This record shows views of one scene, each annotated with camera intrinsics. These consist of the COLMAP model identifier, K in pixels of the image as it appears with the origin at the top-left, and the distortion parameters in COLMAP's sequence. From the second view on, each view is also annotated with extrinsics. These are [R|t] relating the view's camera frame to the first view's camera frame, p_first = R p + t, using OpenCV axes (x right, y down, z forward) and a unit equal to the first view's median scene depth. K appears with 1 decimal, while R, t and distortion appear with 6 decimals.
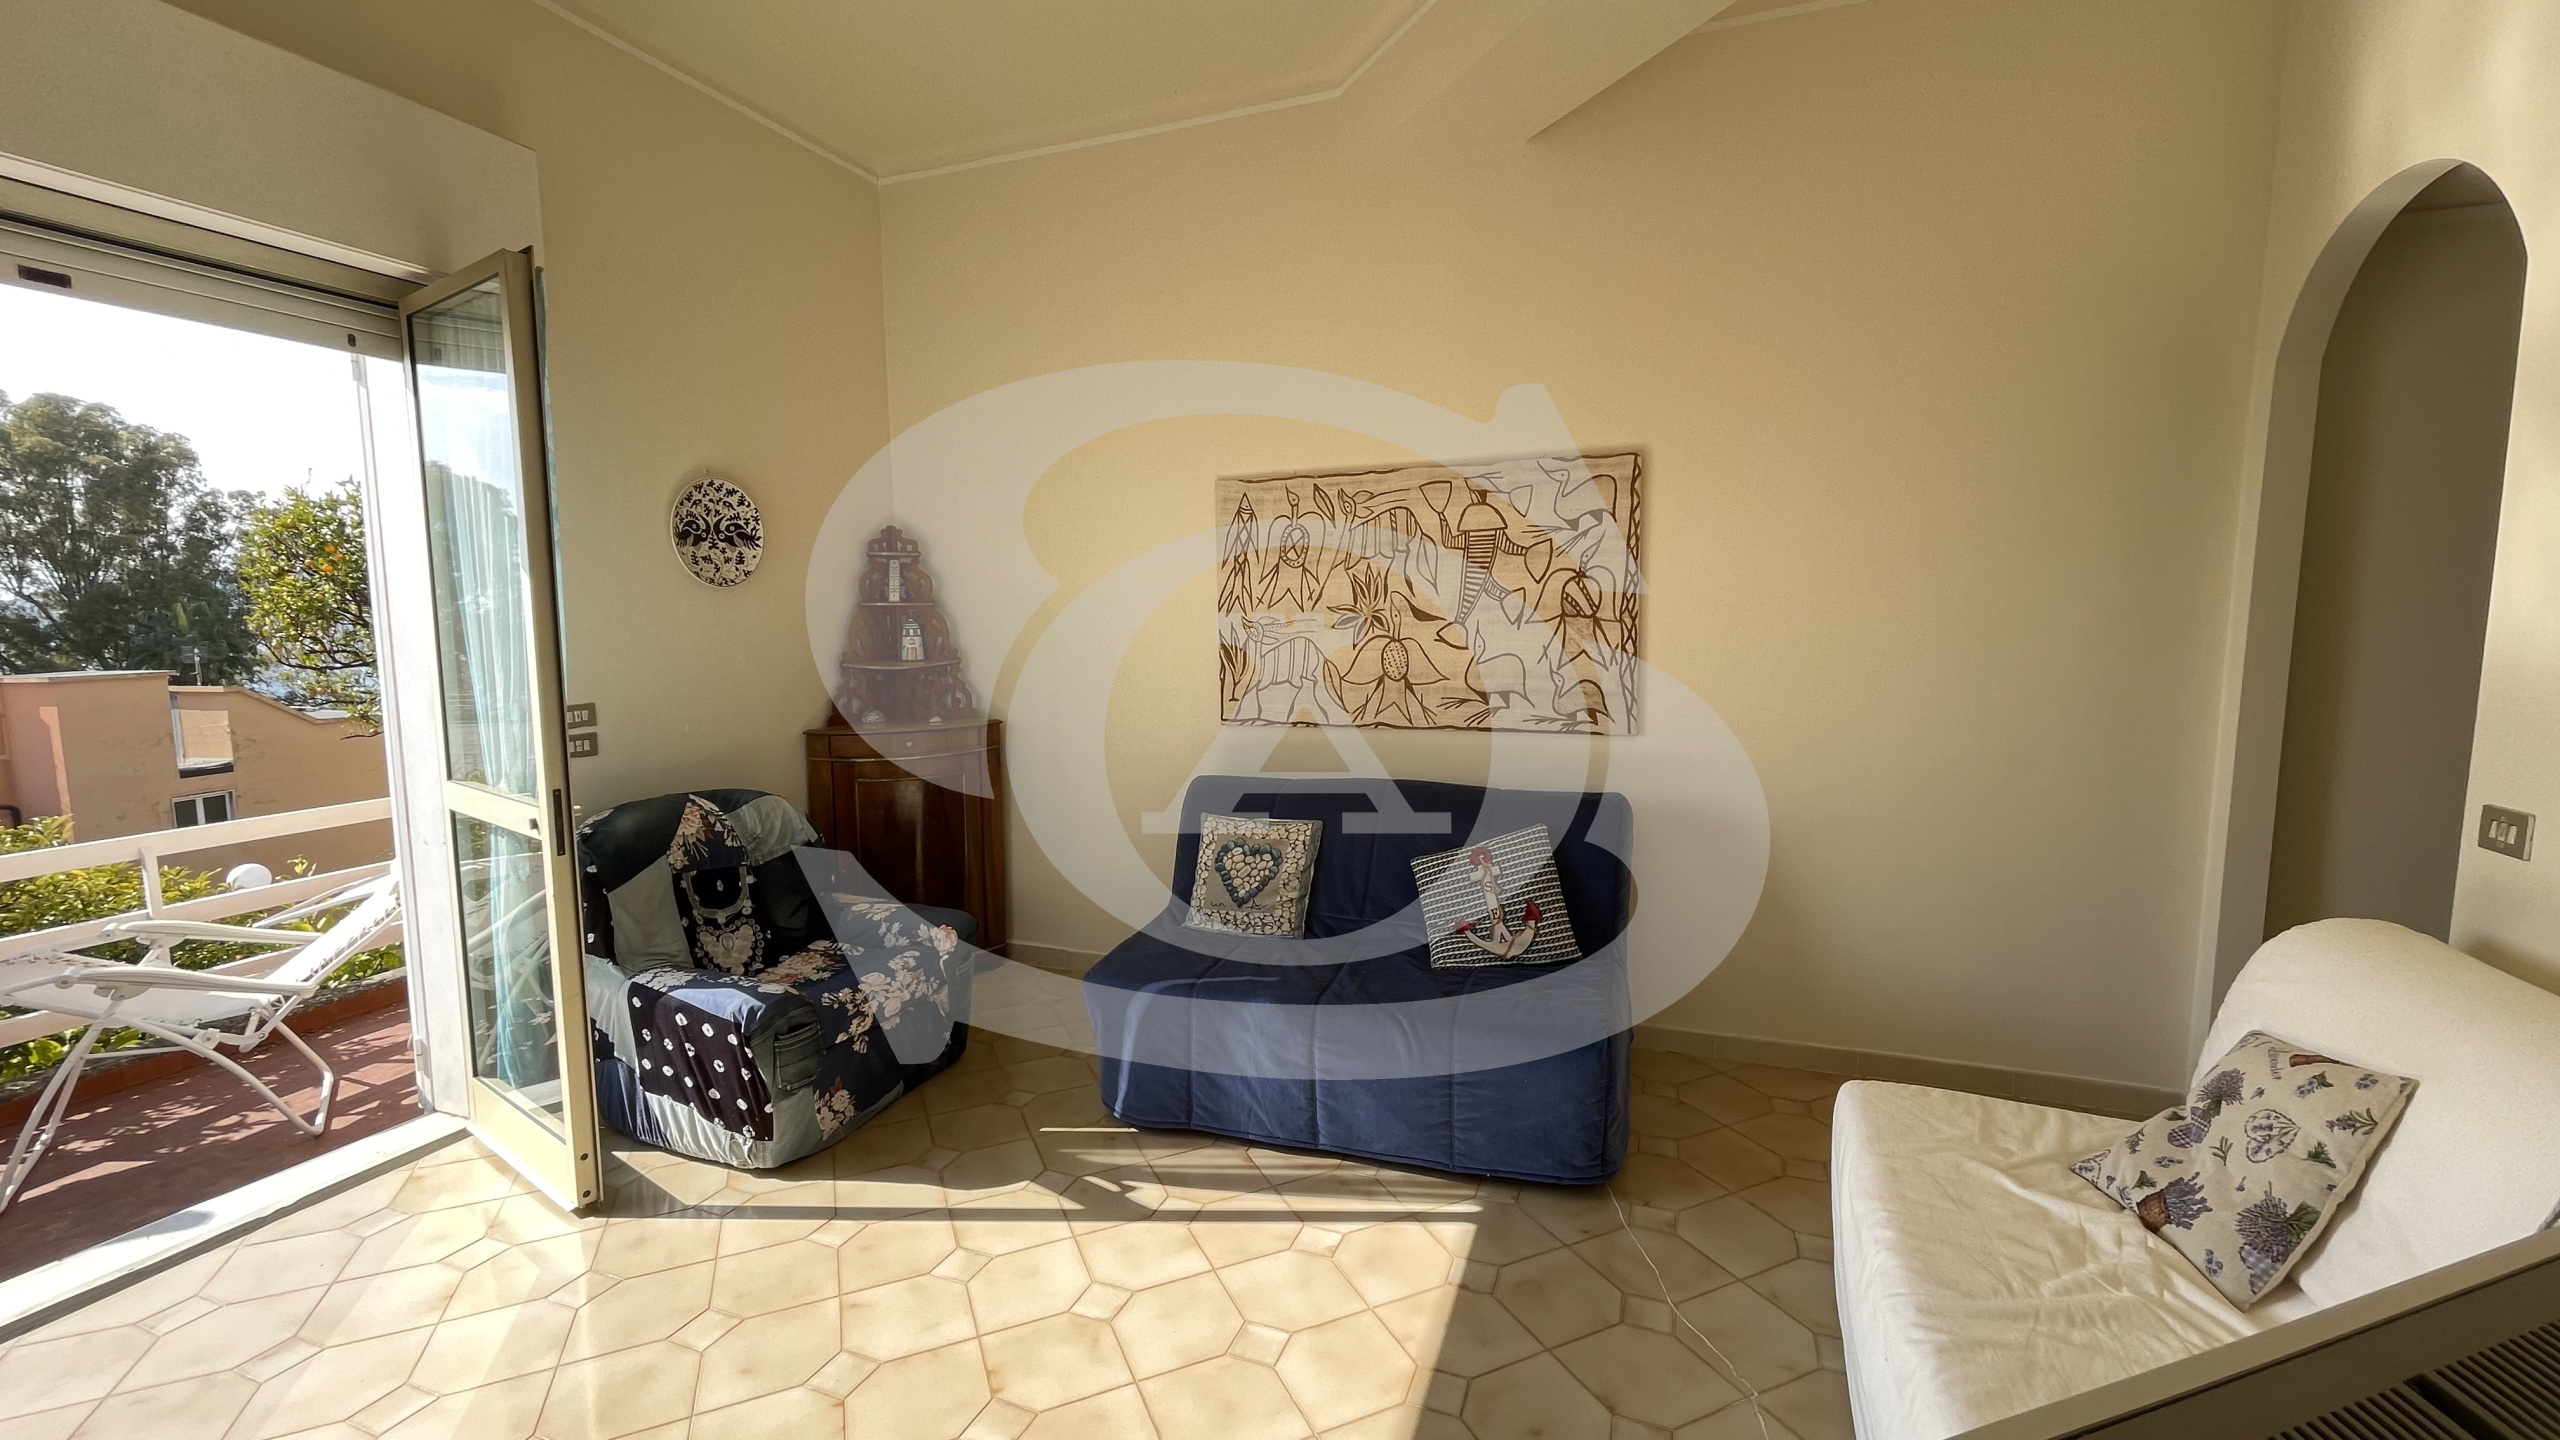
lens RADIAL K [[1047.7, 0, 1278.4], [0, 1047.7, 726.6], [0, 0, 1]] dist [0.000911, -0.000649]
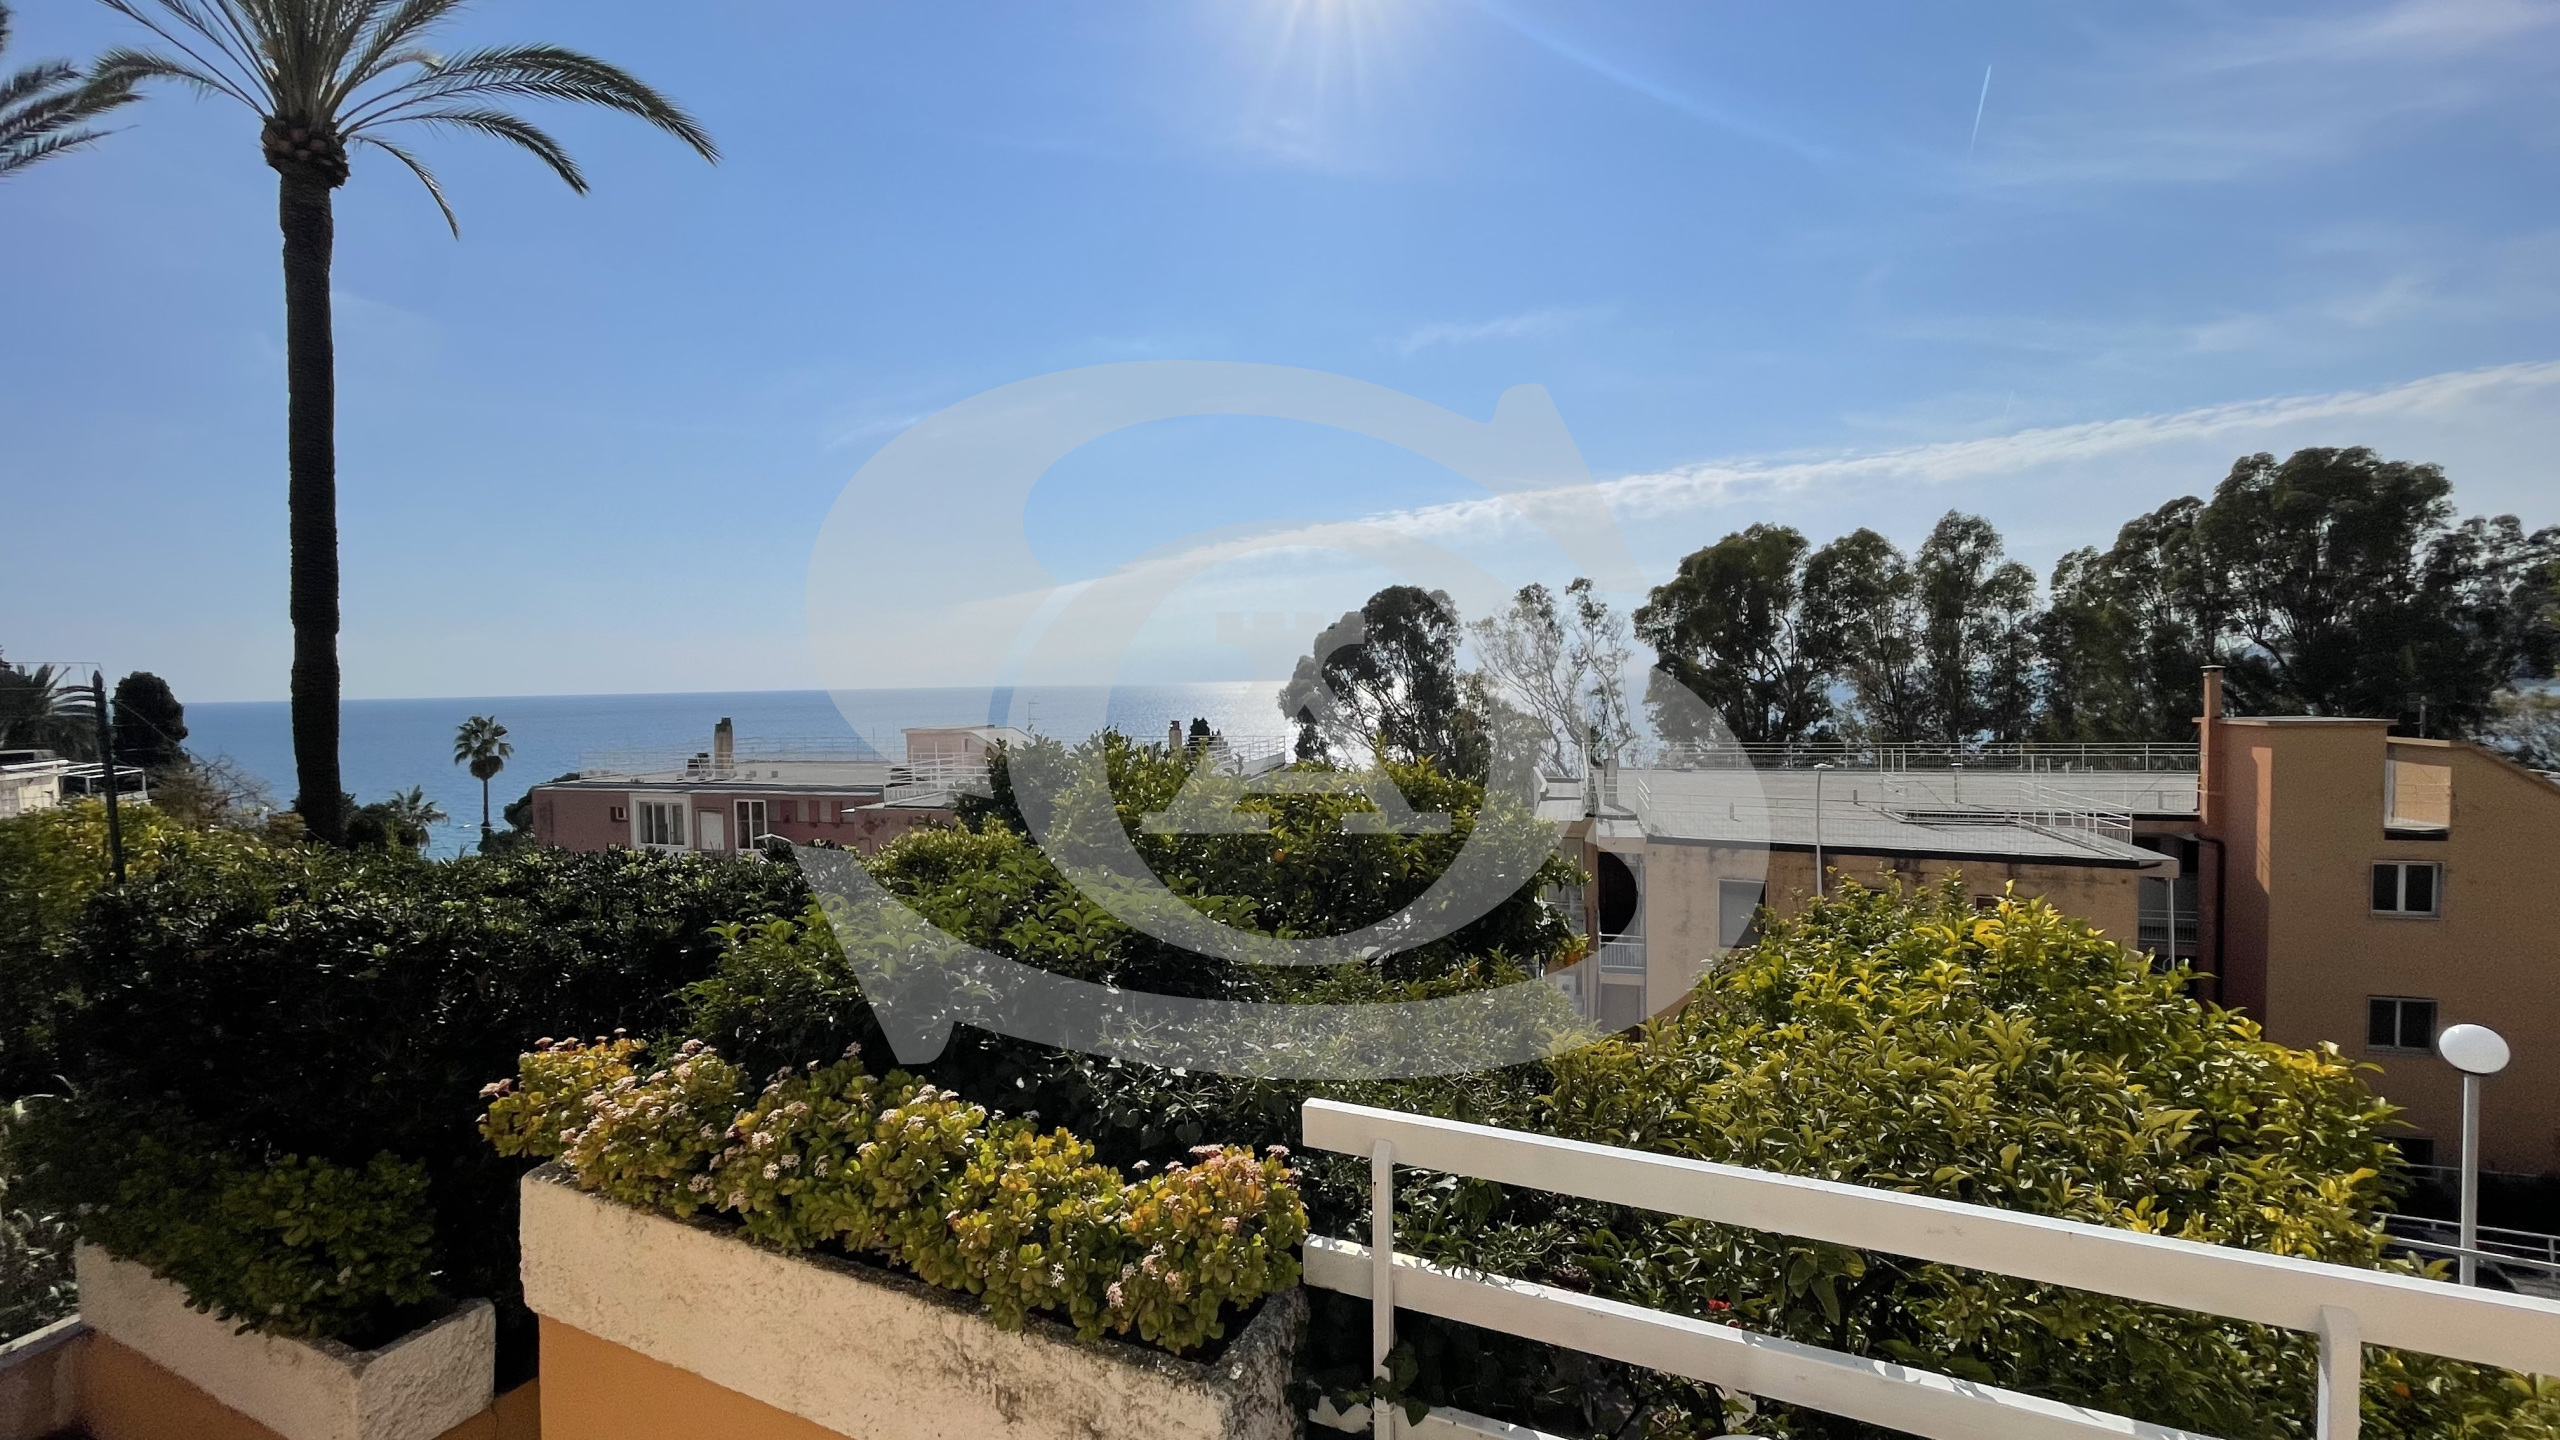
lens RADIAL K [[1047.7, 0, 1271.3], [0, 1047.7, 716.2], [0, 0, 1]] dist [0.000911, -0.000649]
pose [[-0.058619, 0.043086, -0.997350, -0.743037], [-0.092931, 0.994494, 0.048425, -0.077660], [0.993945, 0.095524, -0.054292, 0.663706]]
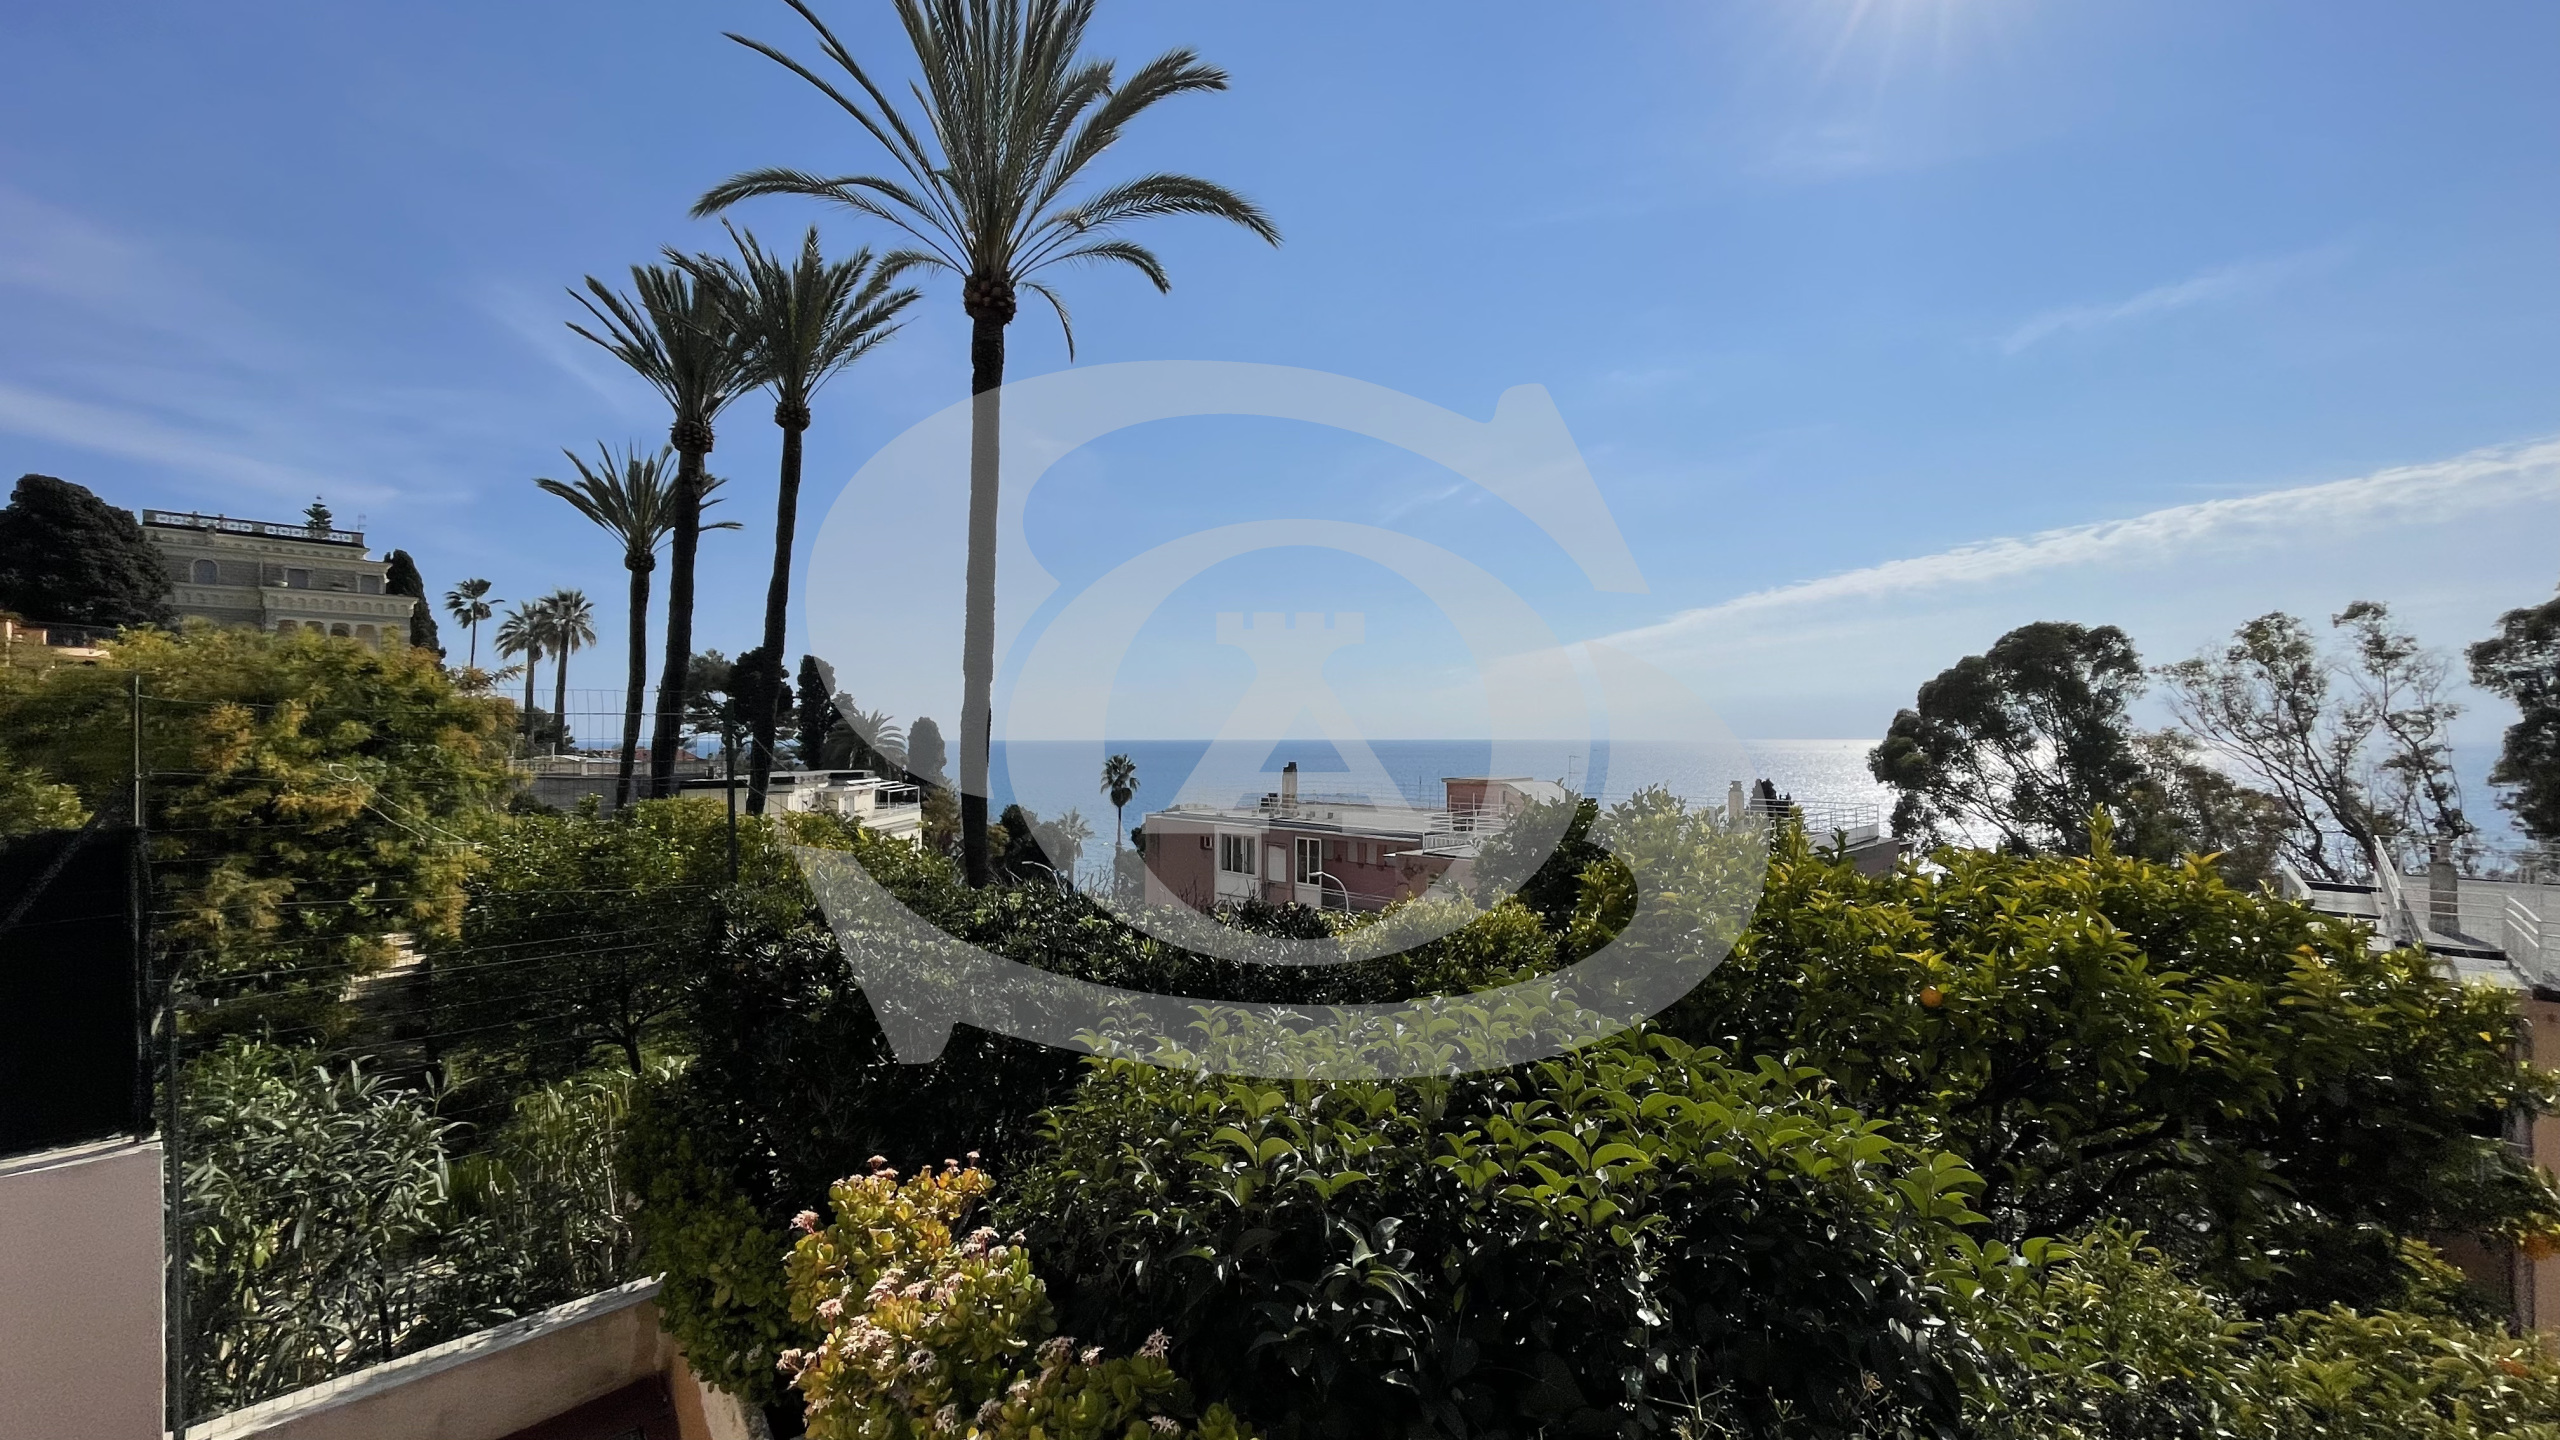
lens RADIAL K [[1047.7, 0, 1263.1], [0, 1047.7, 722.1], [0, 0, 1]] dist [0.000911, -0.000649]
pose [[-0.541858, -0.005549, -0.840451, -1.092251], [-0.090423, 0.994559, 0.051731, -0.052091], [0.835592, 0.104027, -0.539412, 0.592474]]
